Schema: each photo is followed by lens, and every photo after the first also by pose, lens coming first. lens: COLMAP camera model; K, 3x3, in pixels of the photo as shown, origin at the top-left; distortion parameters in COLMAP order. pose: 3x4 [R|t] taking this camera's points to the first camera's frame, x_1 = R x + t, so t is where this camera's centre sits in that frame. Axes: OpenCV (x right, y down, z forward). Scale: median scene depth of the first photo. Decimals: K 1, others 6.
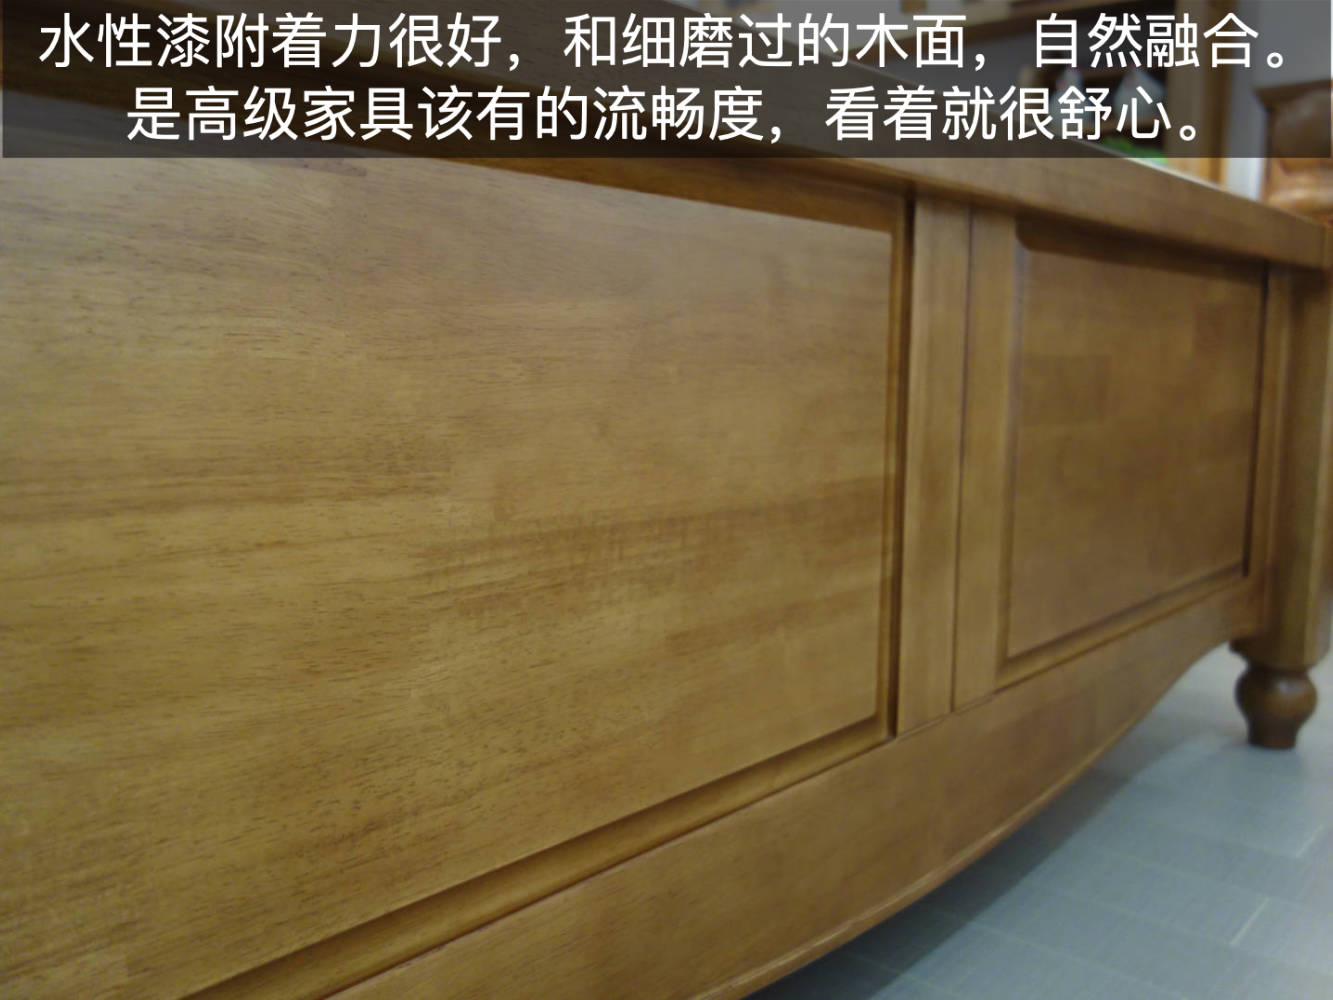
lens RADIAL K [[1177.5, 0, 672.2], [0, 1177.5, 506.0], [0, 0, 1]] dist [0.003392, -0.004574]
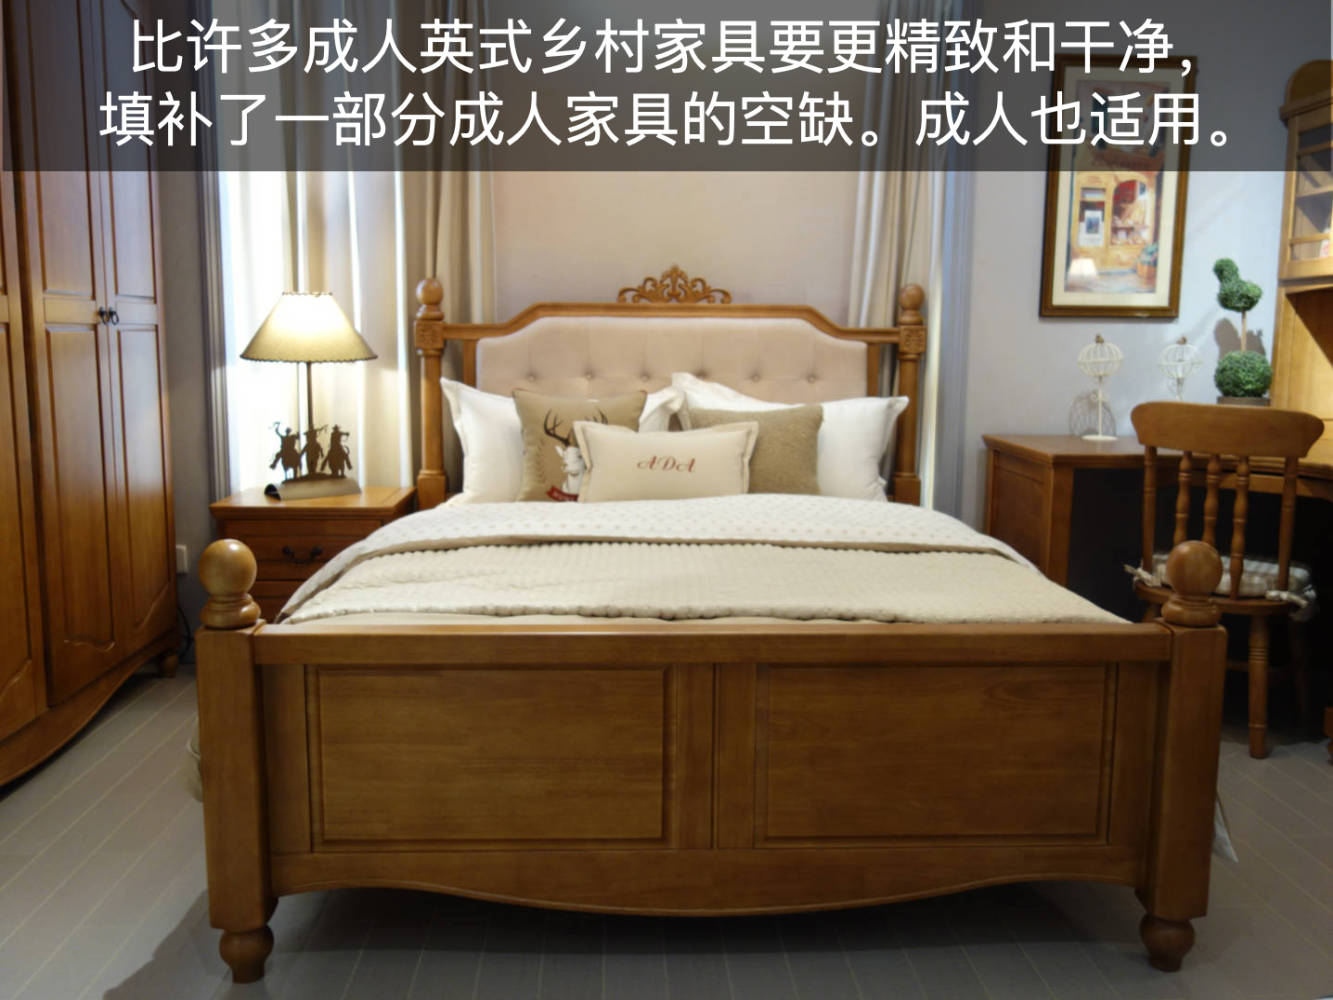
lens RADIAL K [[1182.1, 0, 666.9], [0, 1182.1, 505.0], [0, 0, 1]] dist [0.008810, -0.015250]
pose [[0.691147, 0.101263, -0.715585, 3.069270], [-0.095161, 0.994266, 0.048788, -1.077484], [0.716422, 0.034376, 0.696820, -1.380303]]
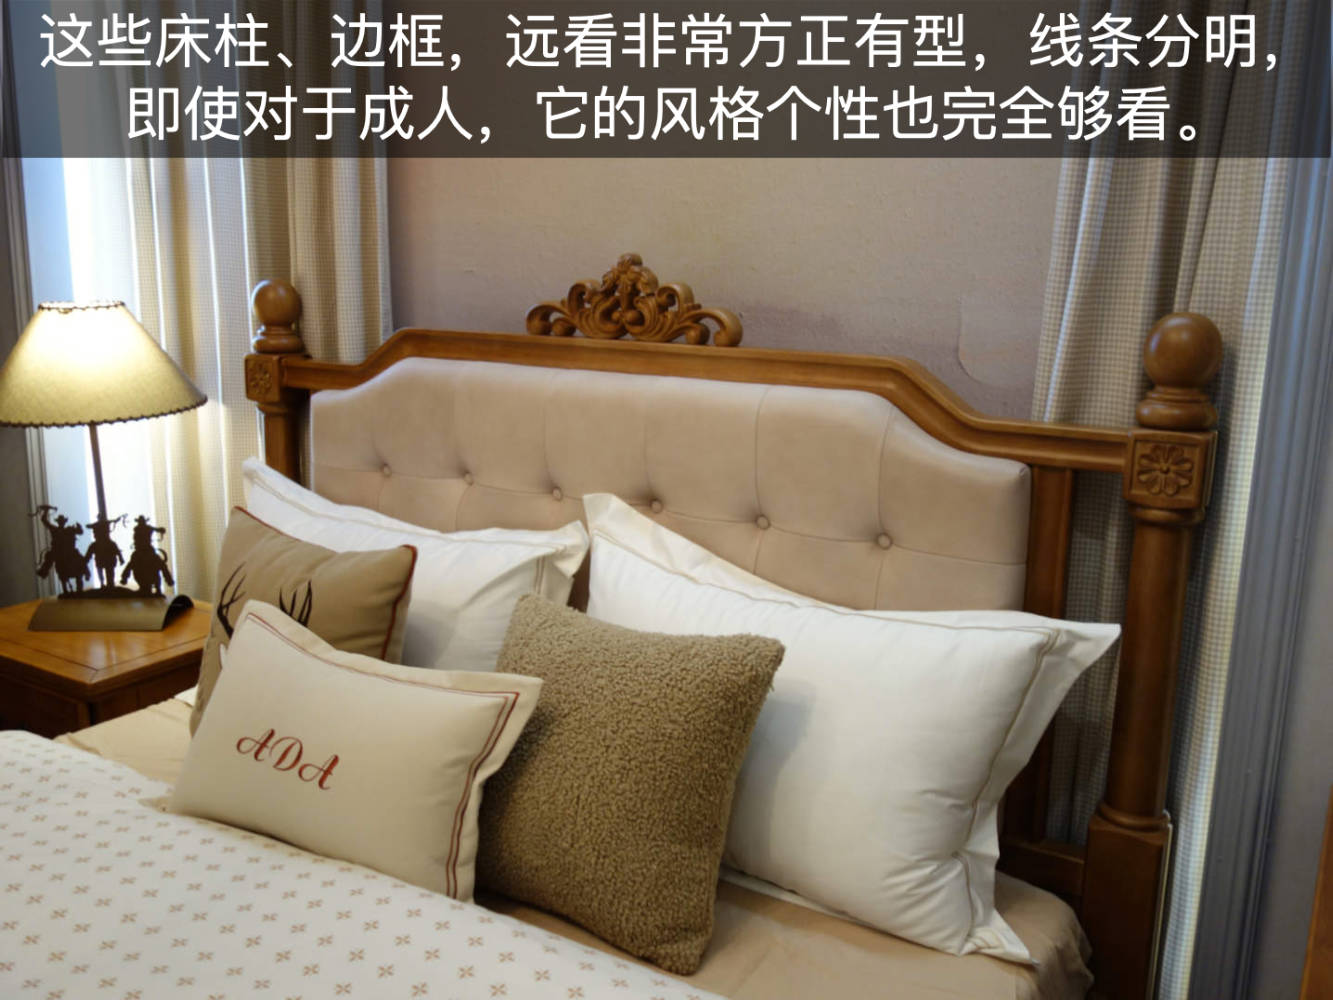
lens RADIAL K [[1177.5, 0, 666.5], [0, 1177.5, 499.7], [0, 0, 1]] dist [0.003392, -0.004574]
pose [[0.166185, 0.188731, -0.967865, 1.002235], [-0.144768, 0.975548, 0.165372, -2.168067], [0.975410, 0.112633, 0.189444, 3.557444]]
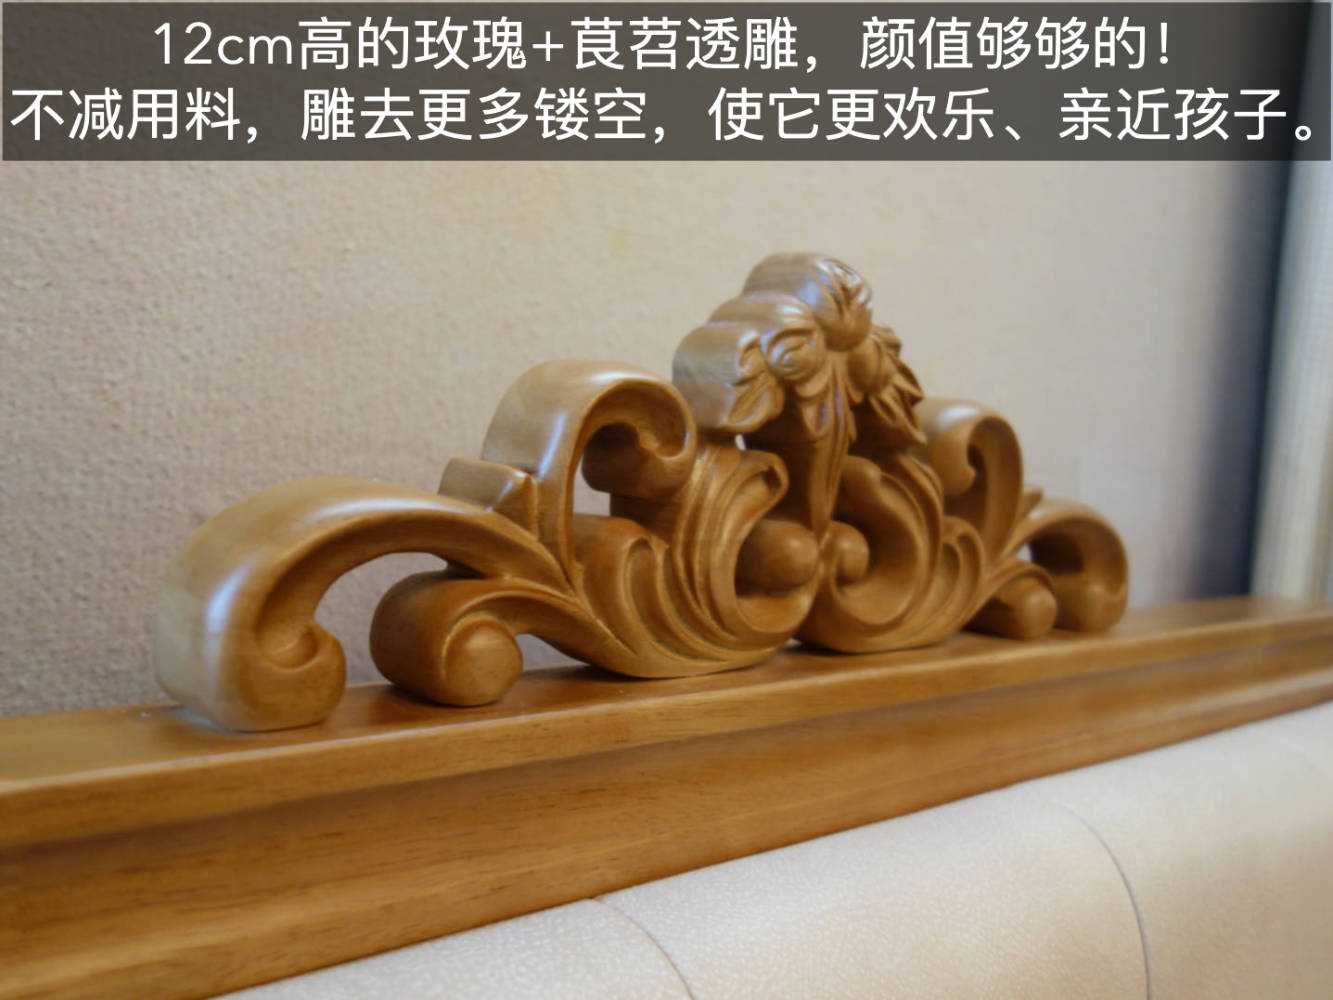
lens RADIAL K [[1177.5, 0, 667.8], [0, 1177.5, 505.9], [0, 0, 1]] dist [0.003392, -0.004574]
pose [[0.987765, 0.054626, -0.146070, -2.622613], [-0.065935, 0.995096, -0.073736, -2.066658], [0.141326, 0.082465, 0.986522, 3.303163]]
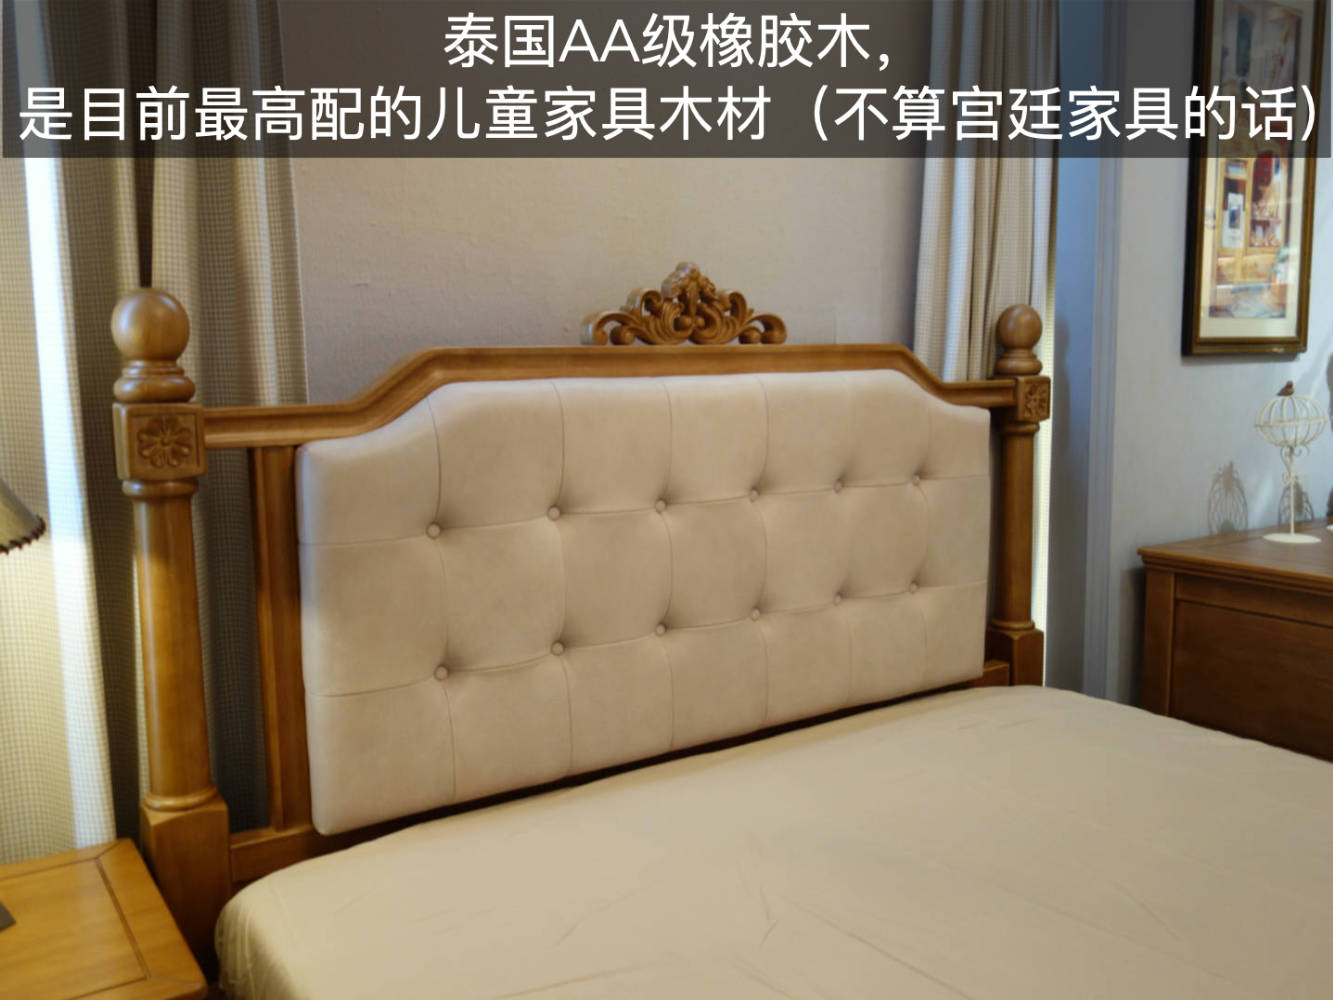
lens RADIAL K [[1177.5, 0, 670.7], [0, 1177.5, 507.2], [0, 0, 1]] dist [0.003392, -0.004574]
pose [[0.967117, 0.008128, -0.254204, -1.745940], [-0.008237, 0.999966, 0.000636, -1.510549], [0.254200, 0.001479, 0.967151, 0.412659]]
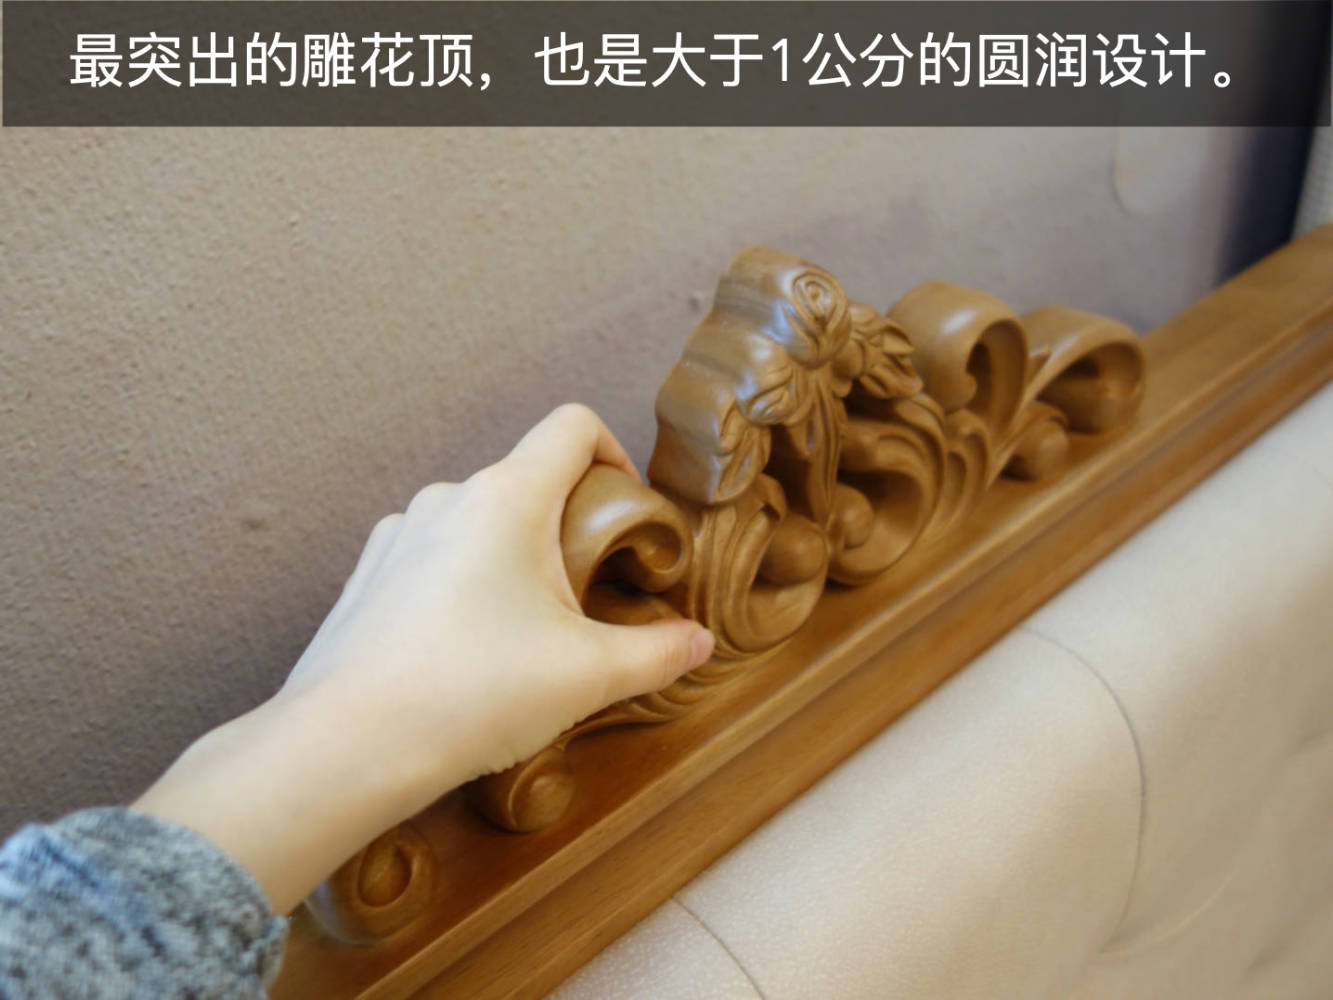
lens RADIAL K [[1177.5, 0, 667.4], [0, 1177.5, 496.4], [0, 0, 1]] dist [0.003392, -0.004574]
pose [[0.978974, -0.033755, -0.201173, -2.579539], [0.116850, 0.901168, 0.417424, -2.463882], [0.167200, -0.432154, 0.886164, 3.352482]]
